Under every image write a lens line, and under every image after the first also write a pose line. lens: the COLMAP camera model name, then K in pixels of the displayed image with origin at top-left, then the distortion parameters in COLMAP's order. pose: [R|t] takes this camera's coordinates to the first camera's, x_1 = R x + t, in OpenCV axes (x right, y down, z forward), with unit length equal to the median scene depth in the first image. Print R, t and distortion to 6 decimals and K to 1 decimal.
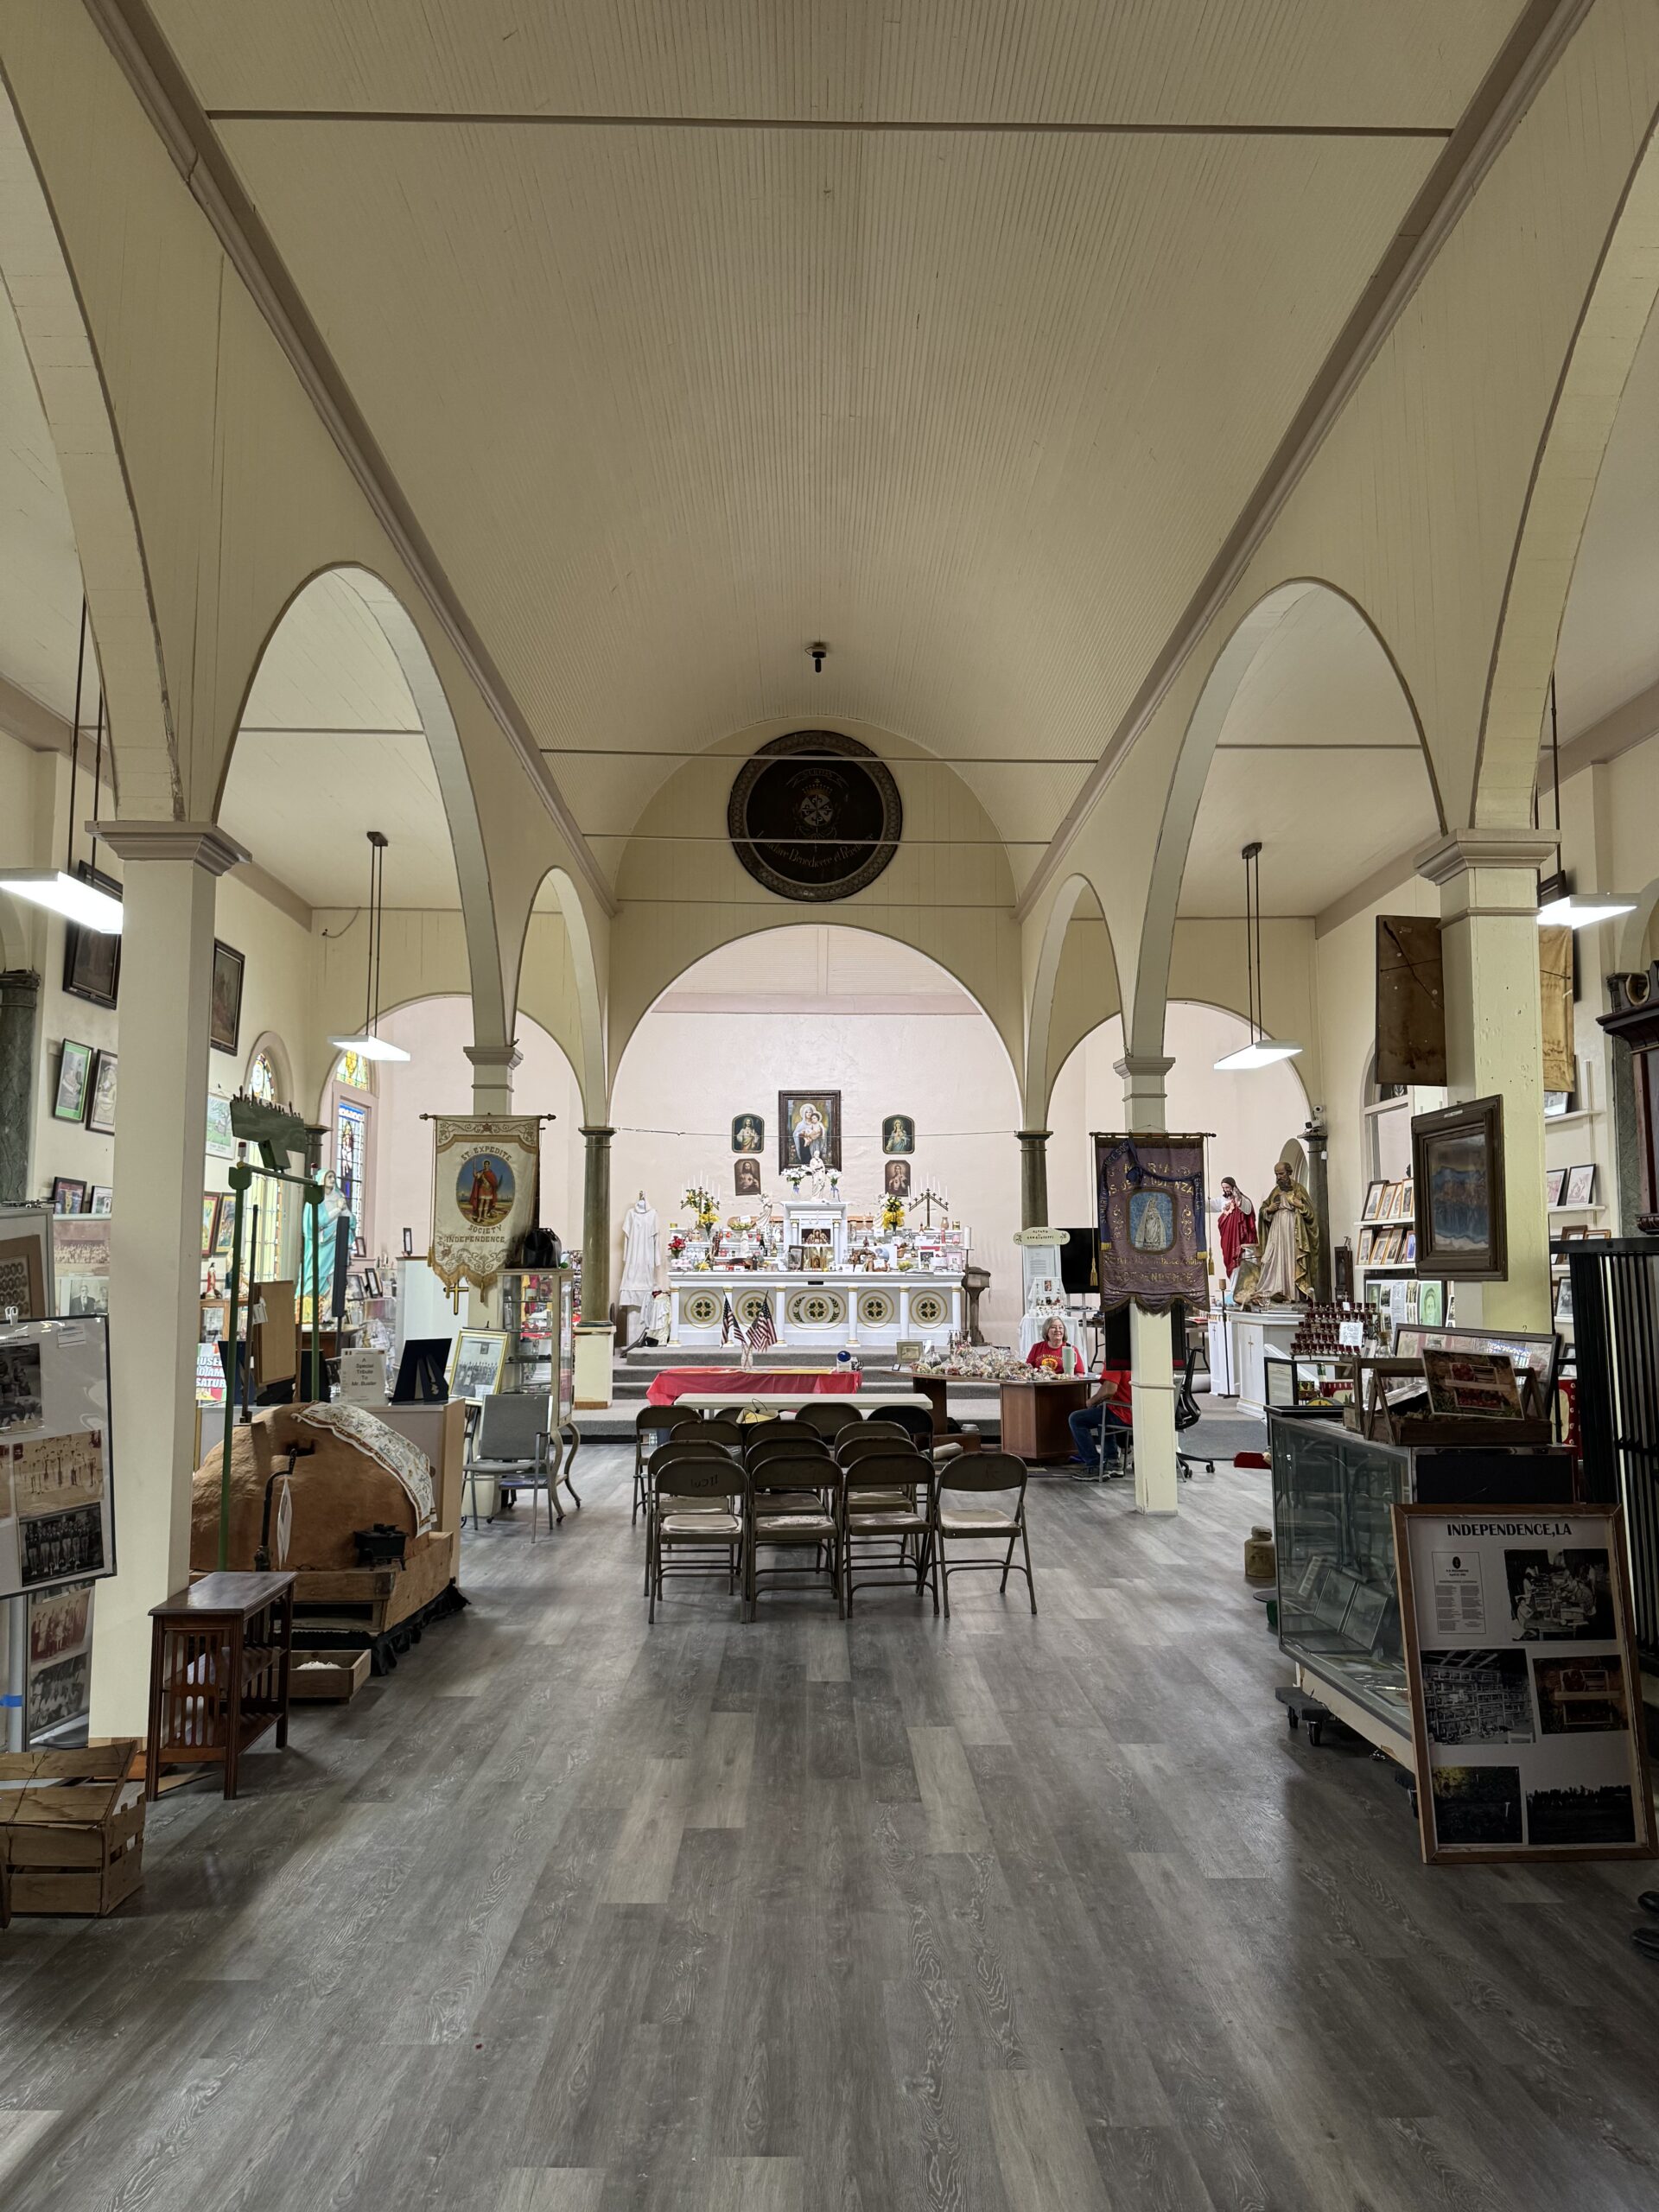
lens RADIAL K [[1535.6, 0, 827.7], [0, 1535.6, 1111.4], [0, 0, 1]] dist [0.133701, -0.247871]
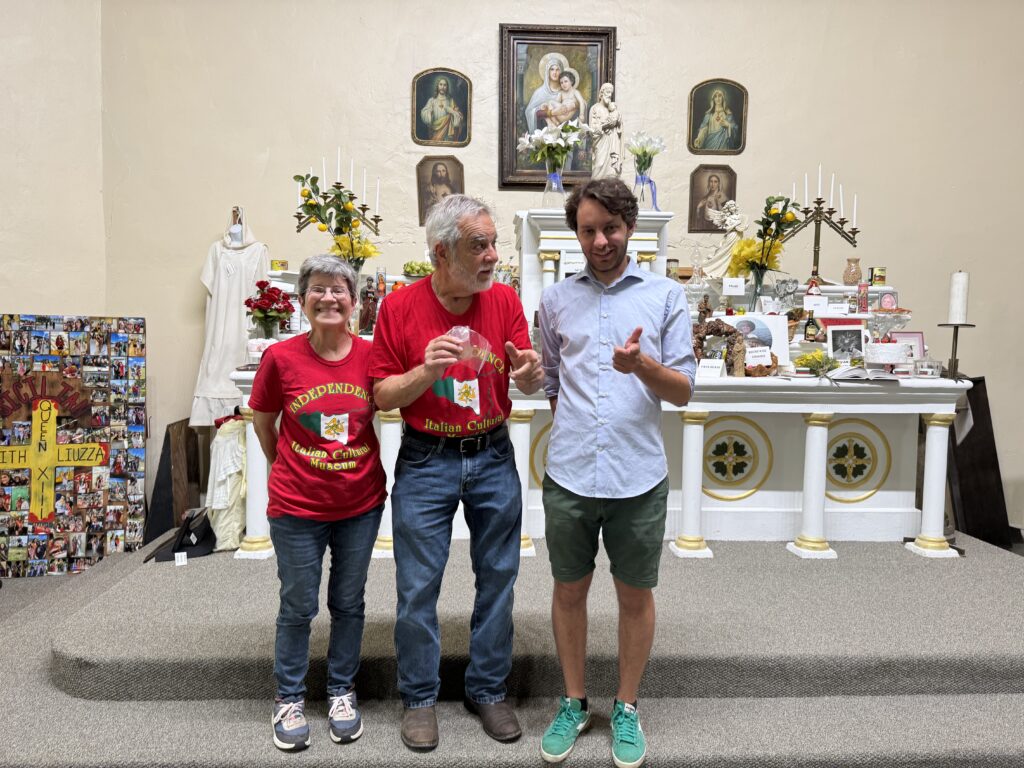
lens RADIAL K [[711.2, 0, 510.3], [0, 711.2, 388.0], [0, 0, 1]] dist [0.137776, -0.252112]
pose [[0.999069, 0.012106, 0.041416, -0.037382], [-0.018749, 0.986285, 0.163986, 0.069593], [-0.038863, -0.164610, 0.985593, 0.736132]]
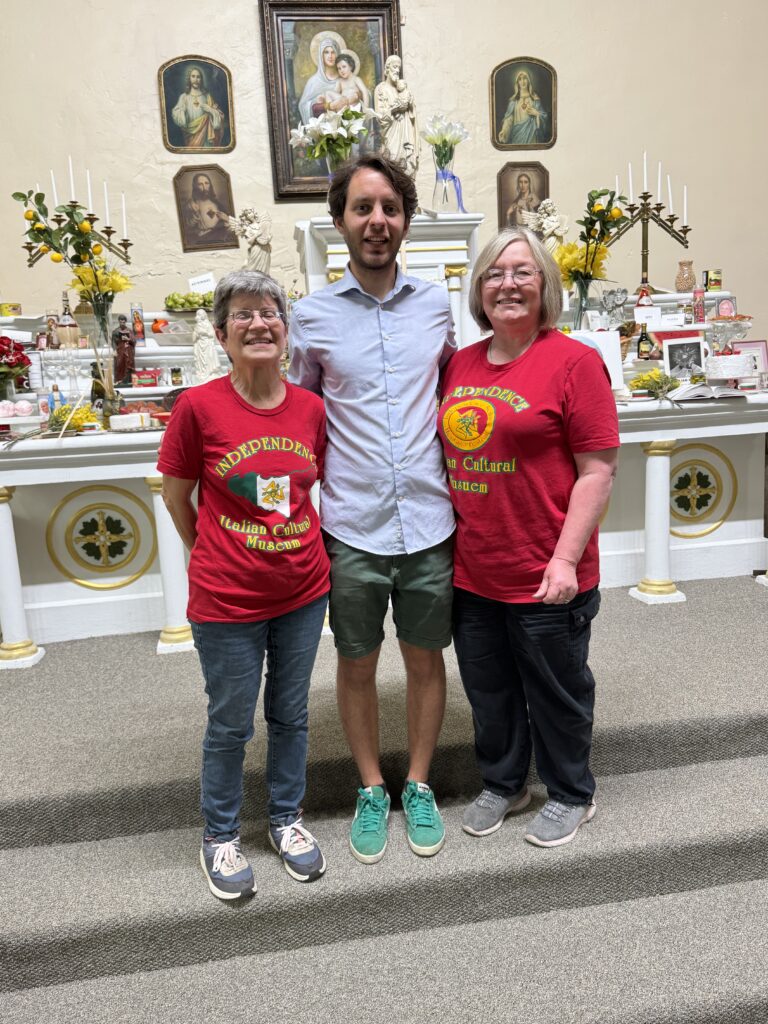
lens RADIAL K [[755.5, 0, 384.0], [0, 755.5, 512.0], [0, 0, 1]] dist [0.002860, -0.000780]
pose [[0.989412, -0.076482, 0.123347, -0.034439], [0.041659, 0.963778, 0.263434, 0.072781], [-0.139027, -0.255506, 0.956759, 0.755663]]
